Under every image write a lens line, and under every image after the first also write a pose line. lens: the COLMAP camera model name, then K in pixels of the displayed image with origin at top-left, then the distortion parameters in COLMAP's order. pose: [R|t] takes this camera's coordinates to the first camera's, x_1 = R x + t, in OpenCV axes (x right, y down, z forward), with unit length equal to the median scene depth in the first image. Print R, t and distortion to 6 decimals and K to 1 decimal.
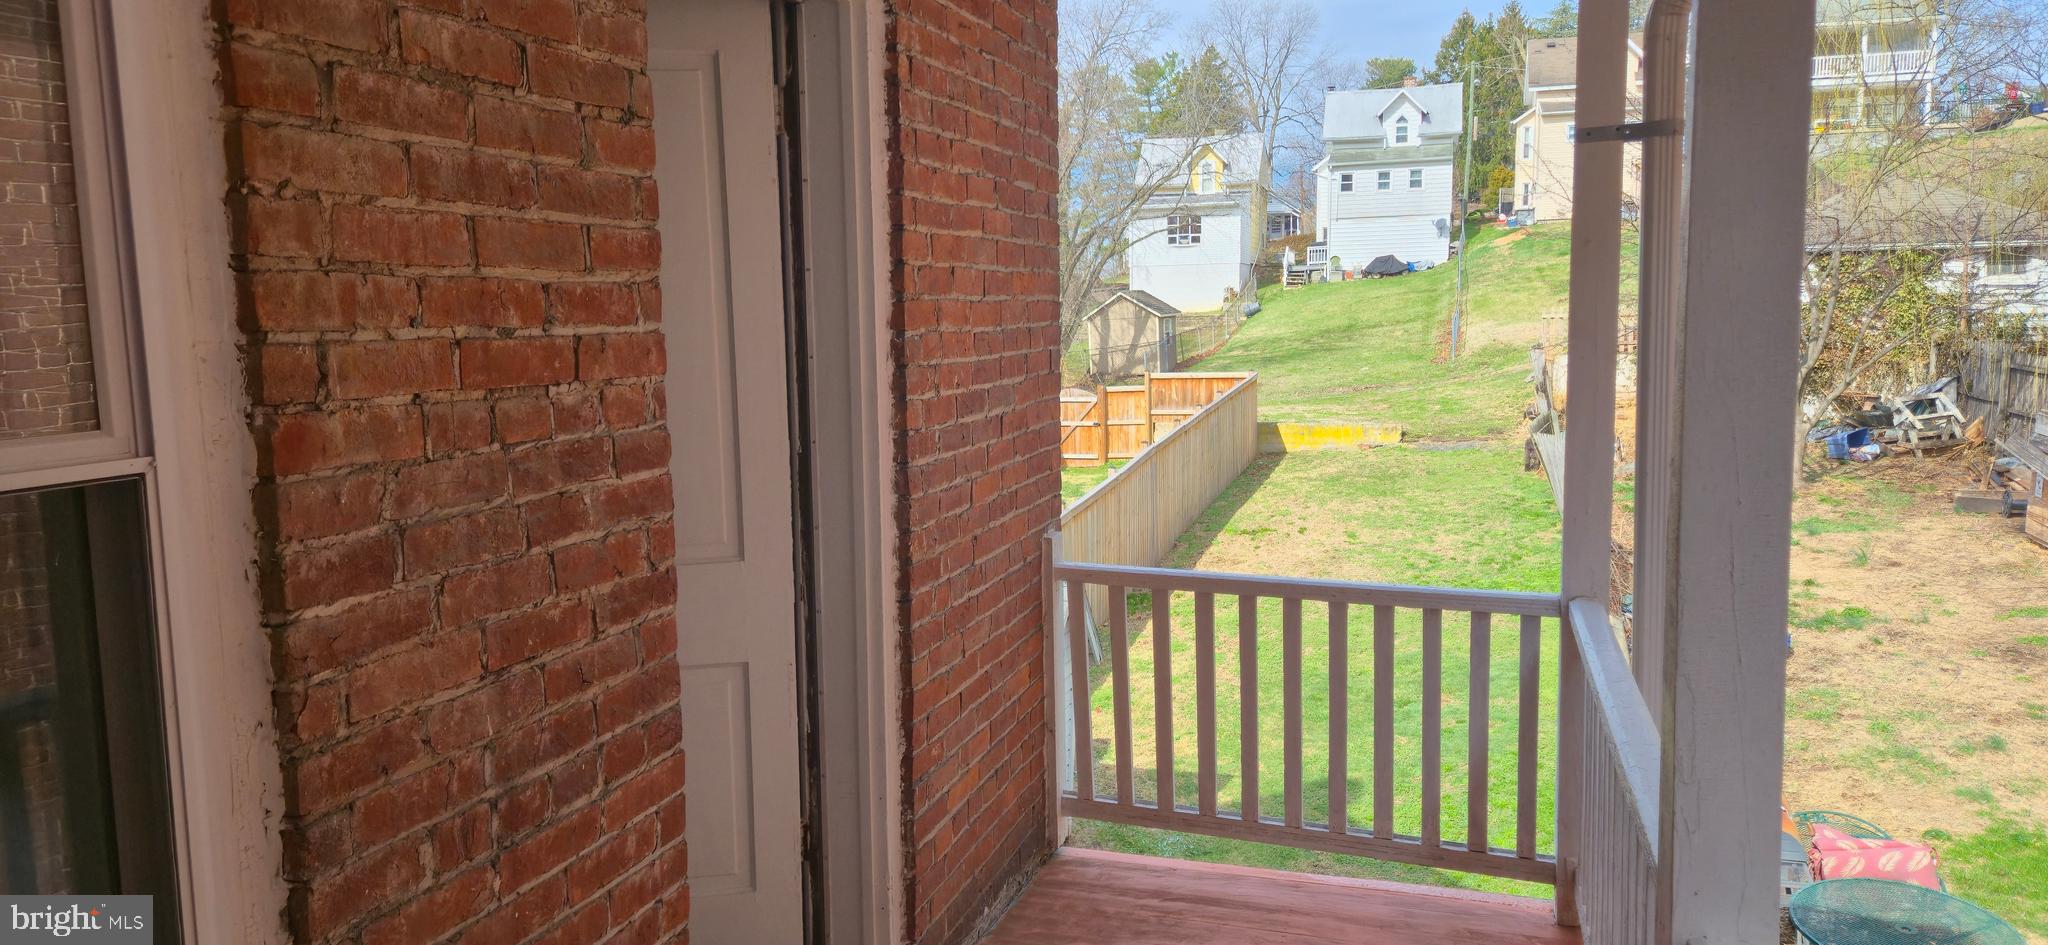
lens RADIAL K [[1448.8, 0, 1014.5], [0, 1448.8, 450.3], [0, 0, 1]] dist [0.079865, -0.073595]
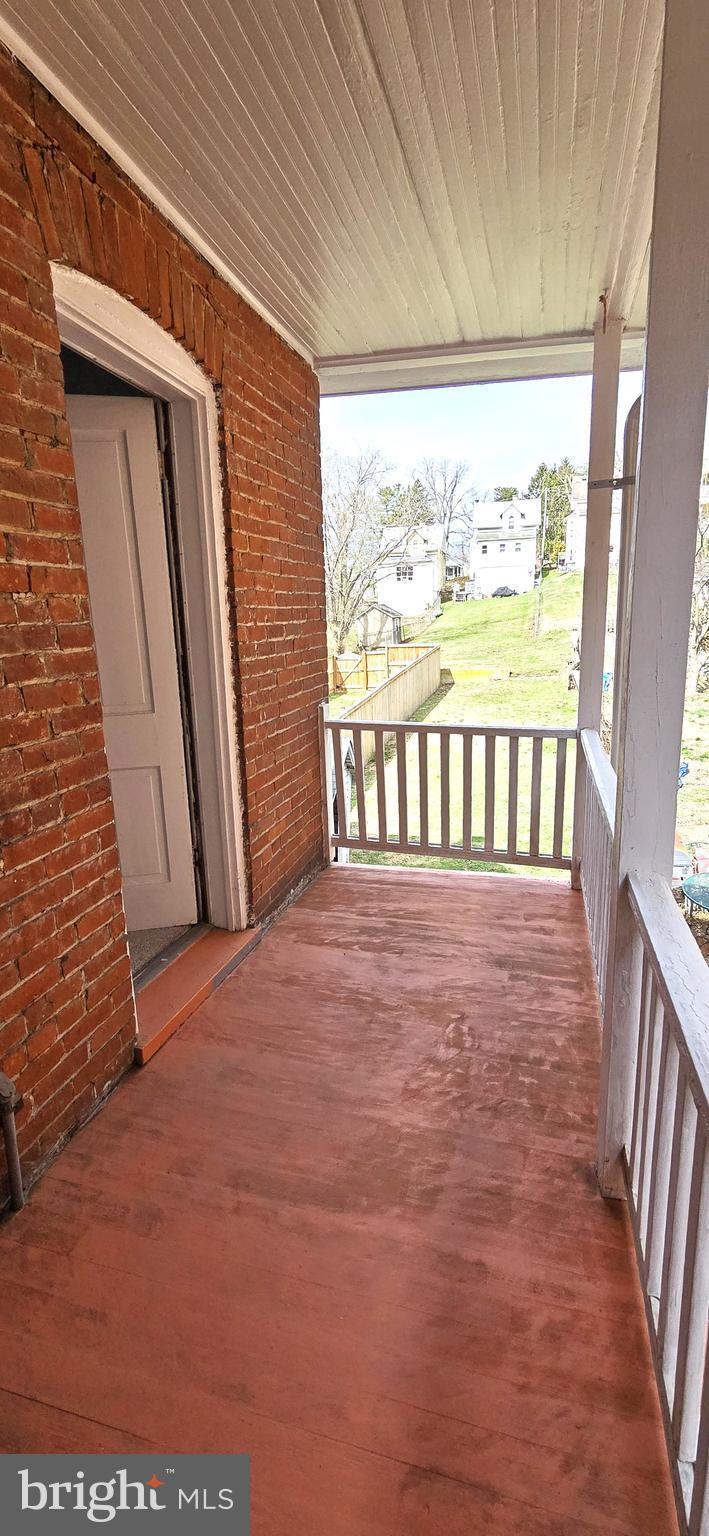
lens RADIAL K [[638.9, 0, 389.2], [0, 638.9, 809.2], [0, 0, 1]] dist [-0.001429, -0.000039]
pose [[0.998931, -0.020012, 0.041670, 0.080454], [0.015131, 0.993329, 0.114316, 0.106677], [-0.043680, -0.113563, 0.992570, 0.138290]]
